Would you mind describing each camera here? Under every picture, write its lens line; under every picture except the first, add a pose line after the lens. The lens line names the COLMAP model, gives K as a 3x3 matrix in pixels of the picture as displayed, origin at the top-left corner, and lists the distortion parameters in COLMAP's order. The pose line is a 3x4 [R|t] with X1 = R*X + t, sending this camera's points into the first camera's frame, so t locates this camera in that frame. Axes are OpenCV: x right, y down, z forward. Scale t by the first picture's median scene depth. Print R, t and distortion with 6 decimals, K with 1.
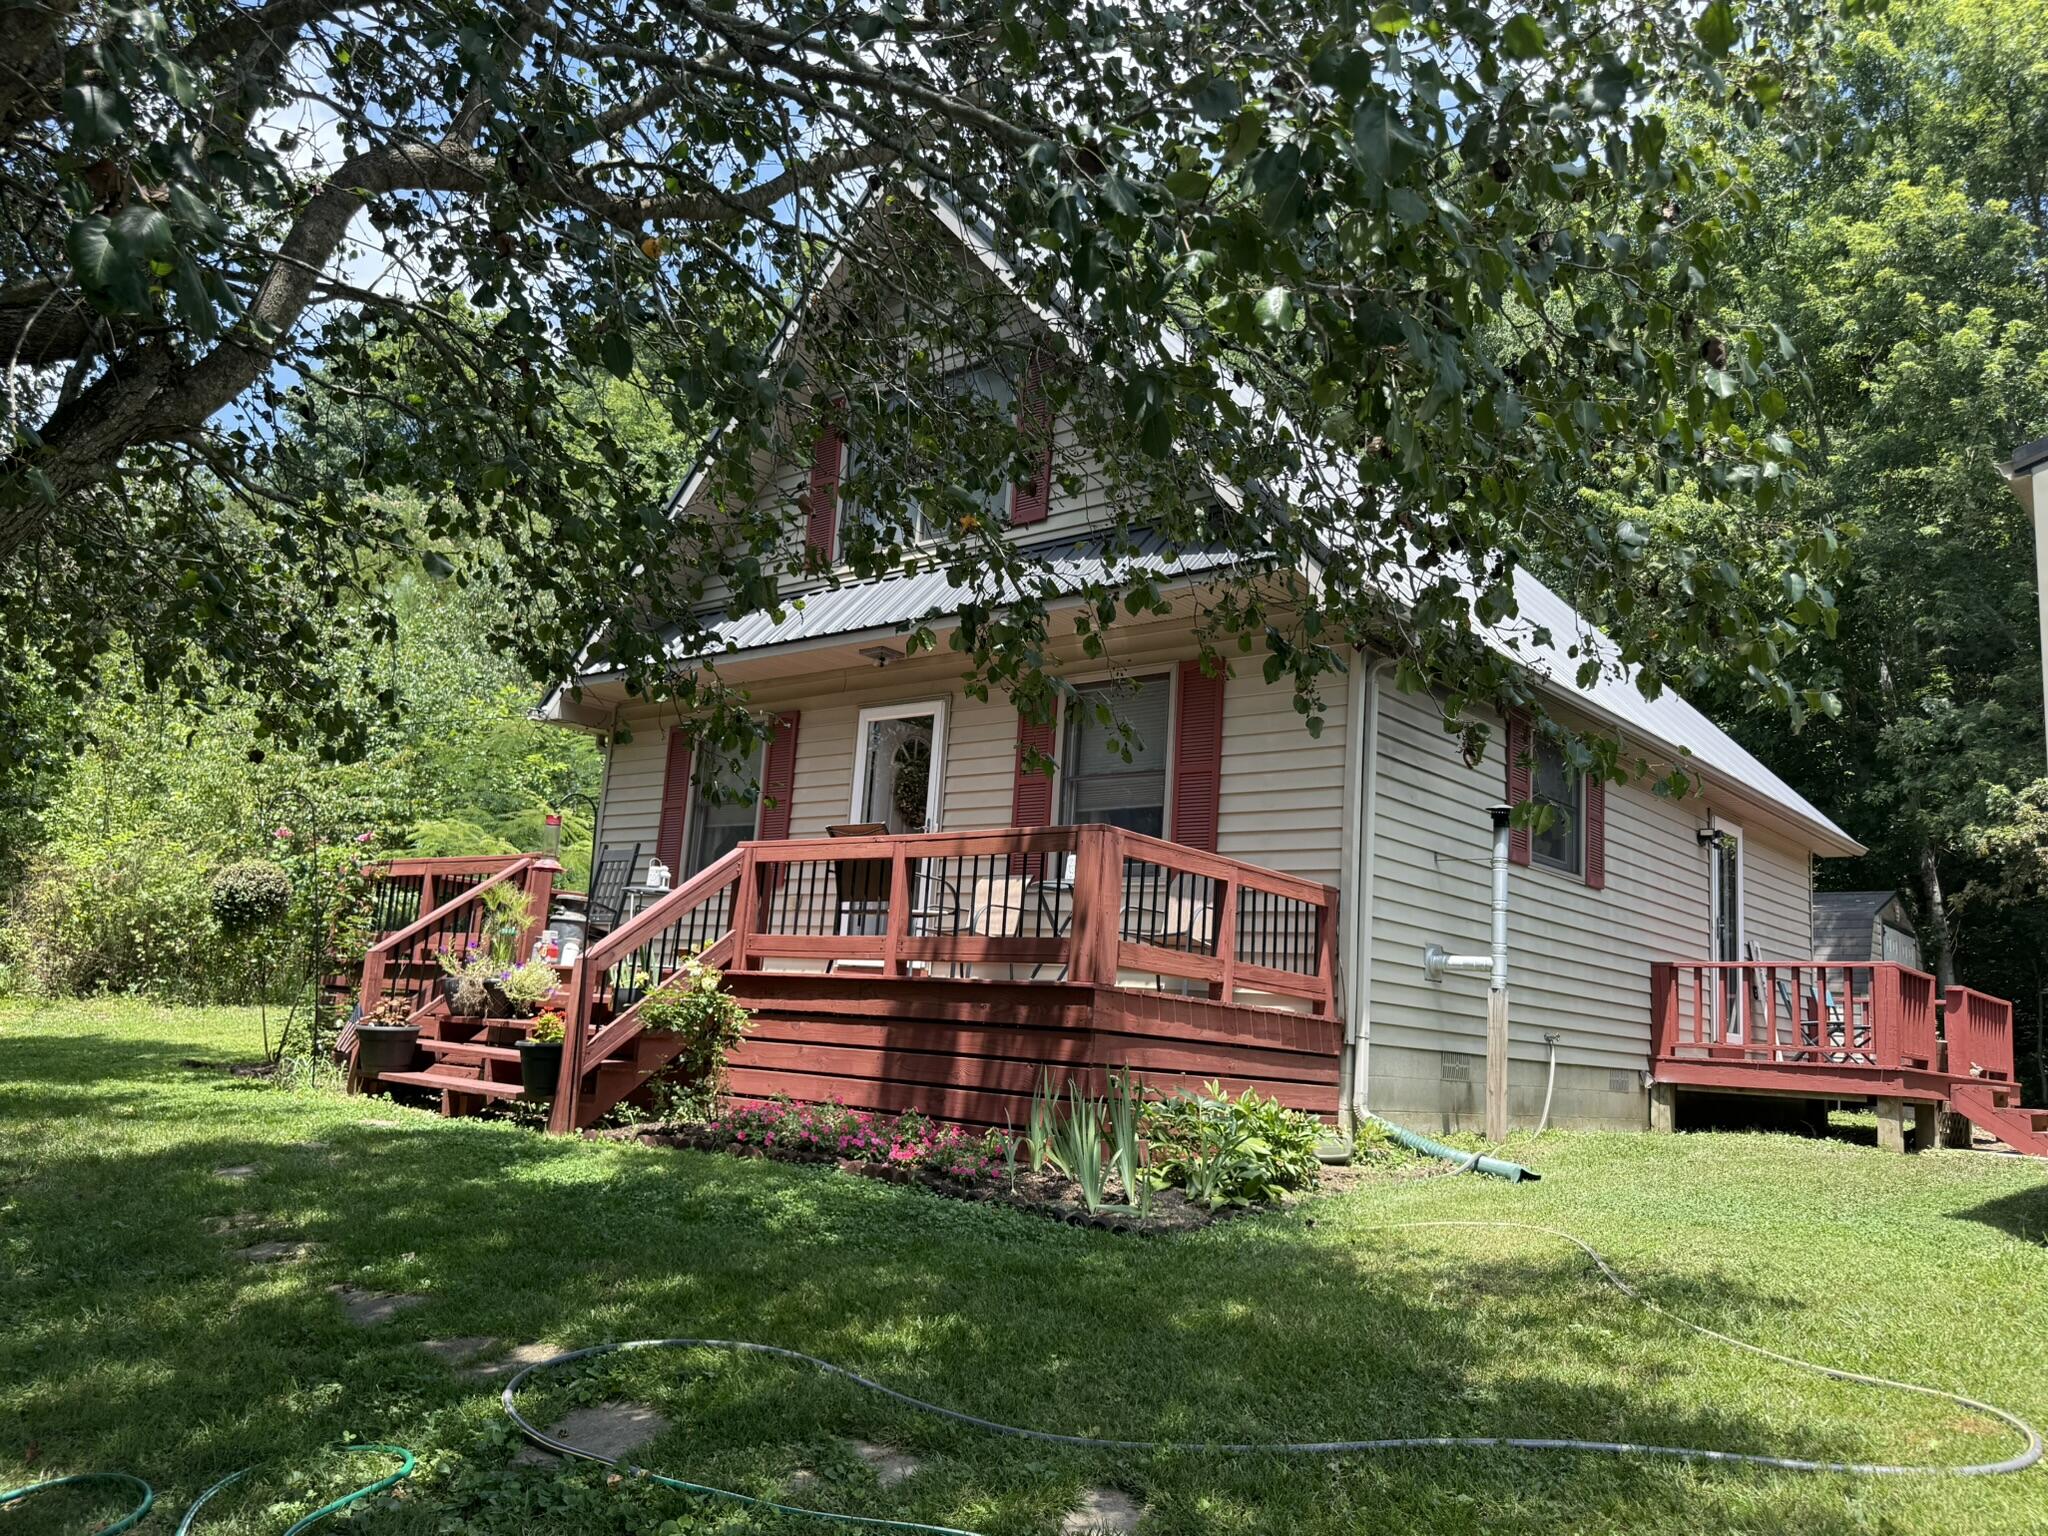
lens RADIAL K [[1526.9, 0, 1024.0], [0, 1526.9, 768.0], [0, 0, 1]] dist [0.039179, -0.000046]
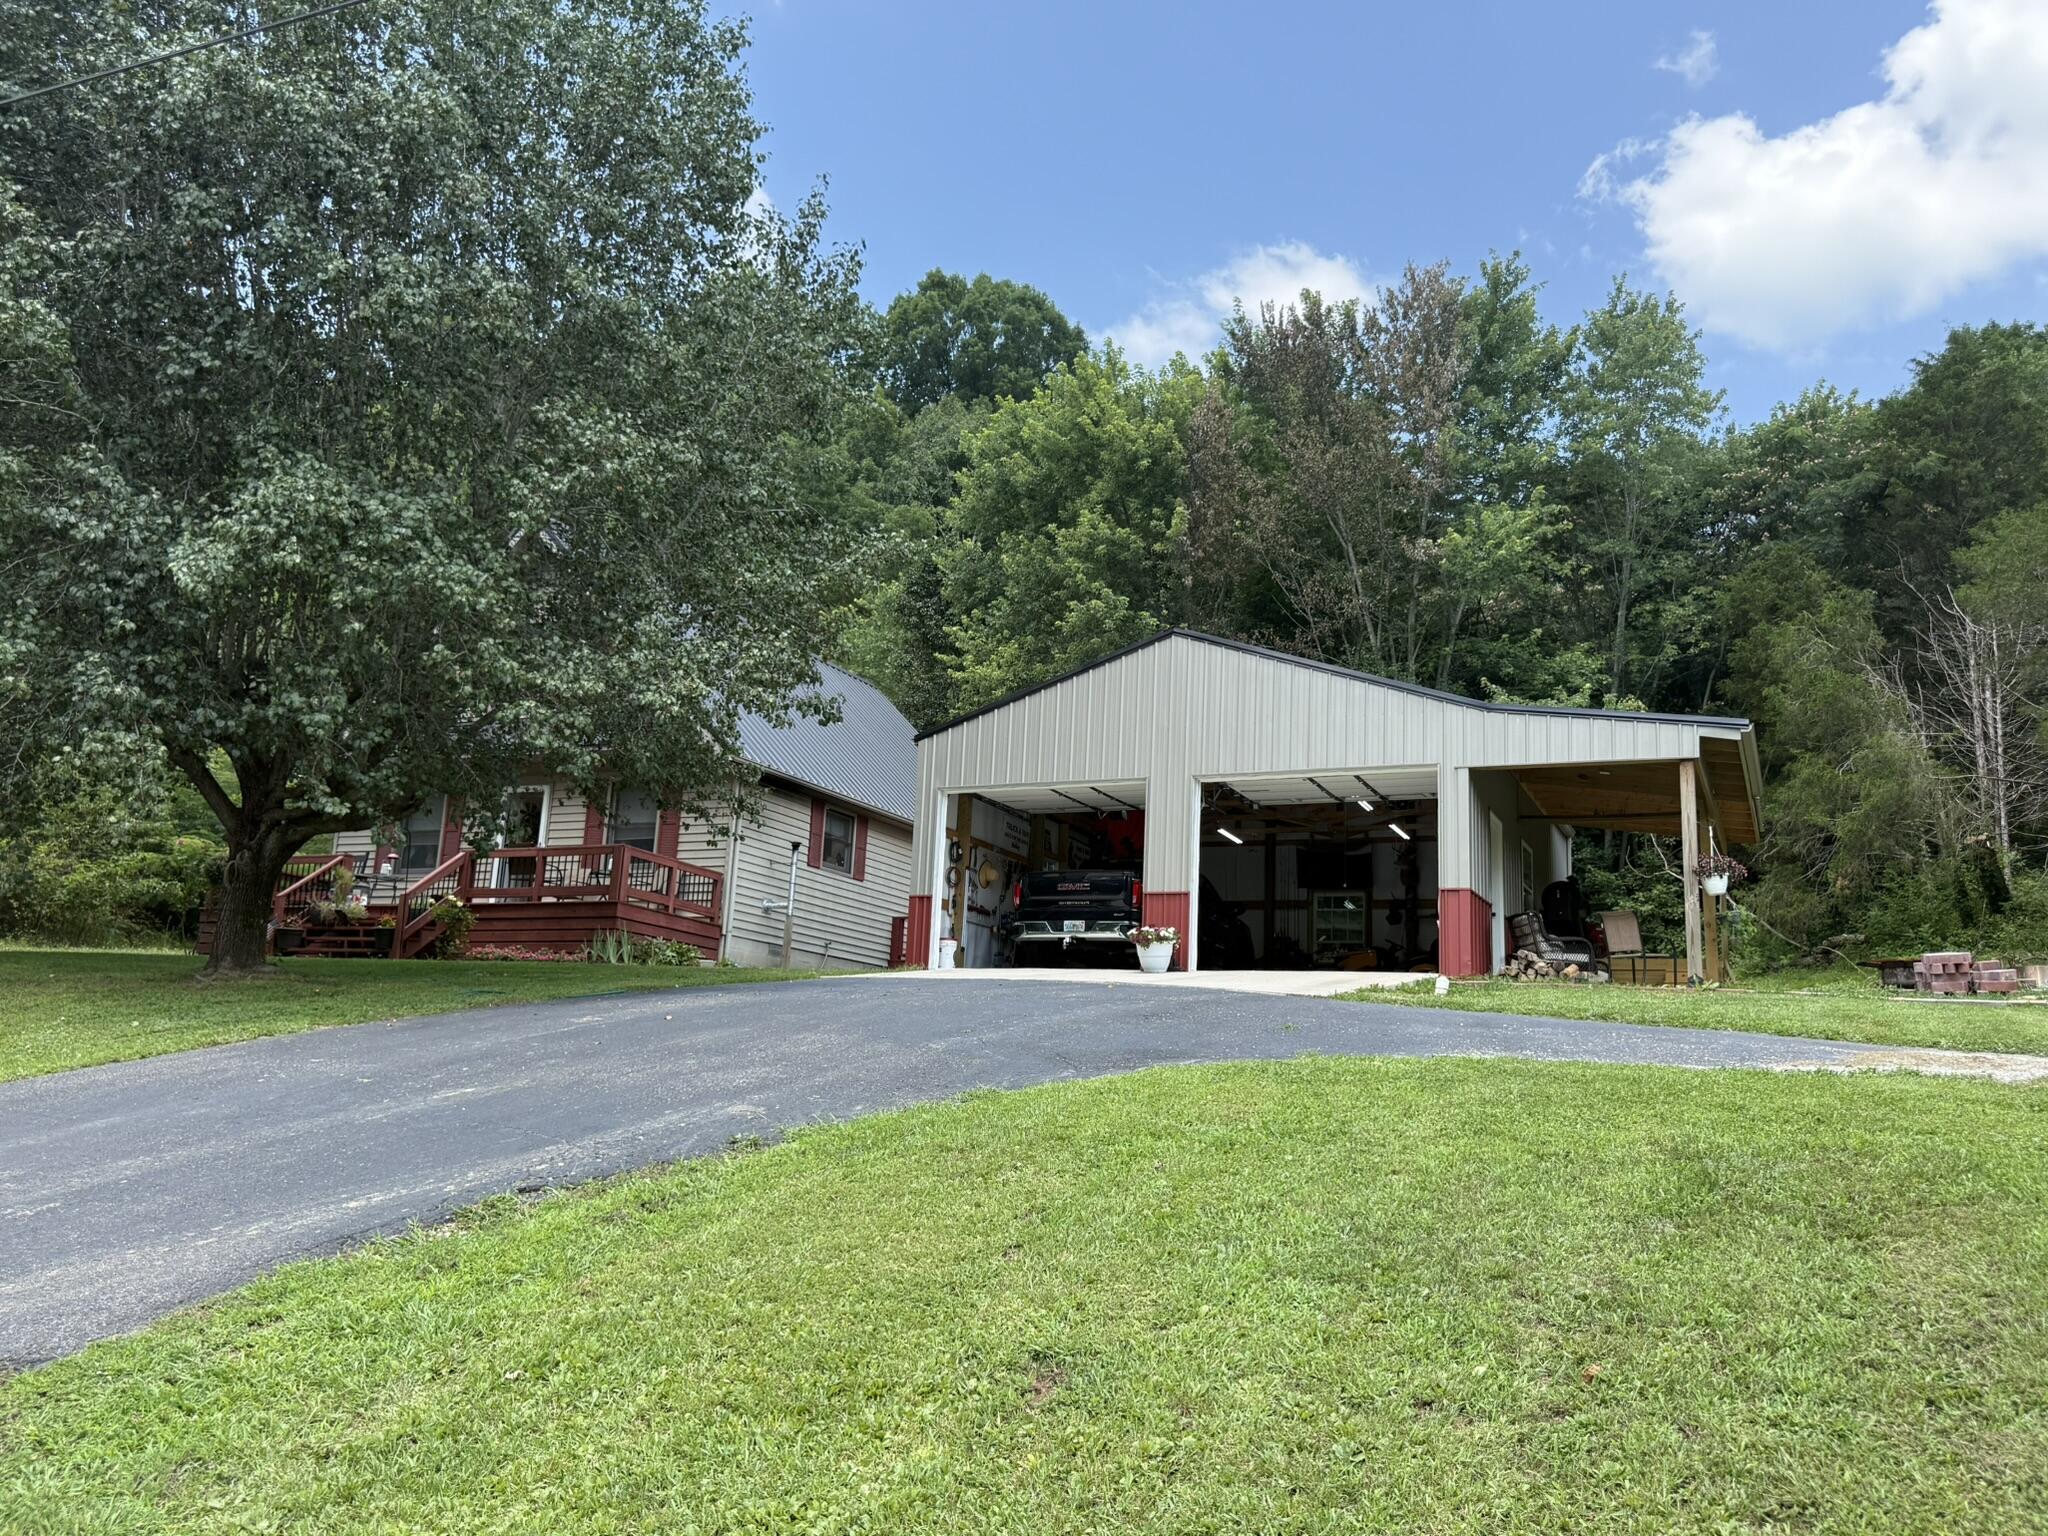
lens RADIAL K [[1620.4, 0, 1015.6], [0, 1620.4, 775.7], [0, 0, 1]] dist [0.066149, -0.002473]
pose [[0.962979, 0.034523, 0.267358, -0.037236], [-0.030272, 0.999341, -0.020007, -0.031321], [-0.267873, 0.011173, 0.963389, -1.304457]]
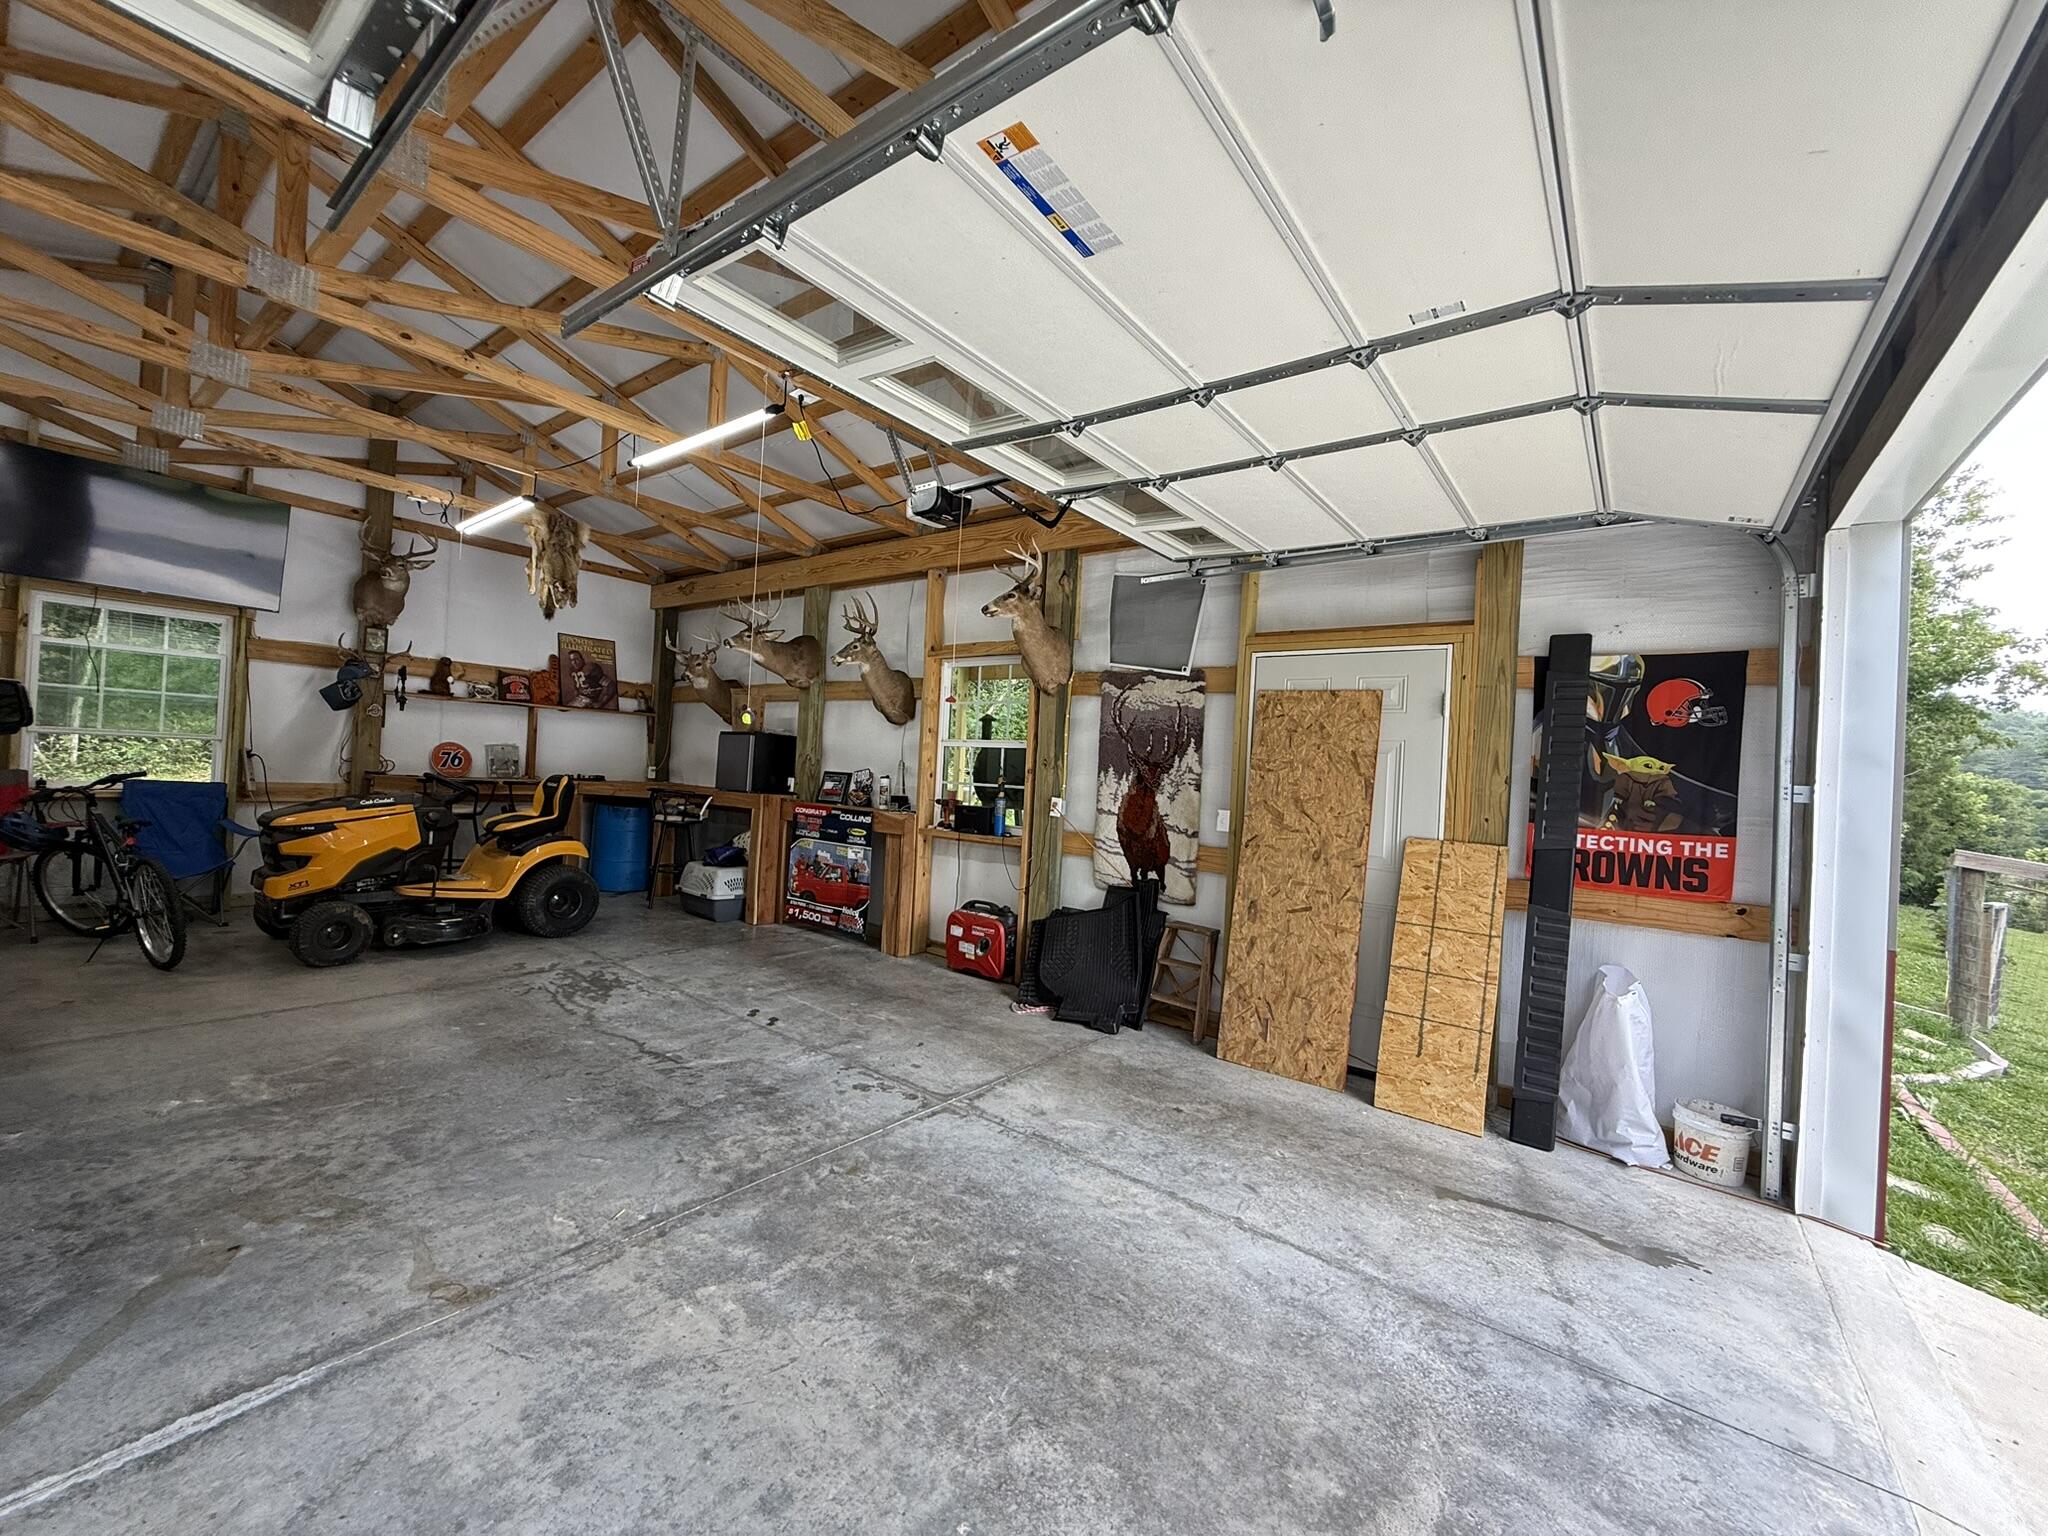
lens RADIAL K [[817.9, 0, 1018.3], [0, 817.9, 765.2], [0, 0, 1]] dist [-0.000453, 0.000170]
pose [[-0.054228, -0.063346, 0.996517, 0.577624], [-0.231641, 0.971559, 0.049154, 0.029748], [-0.971289, -0.228168, -0.067360, 0.400306]]
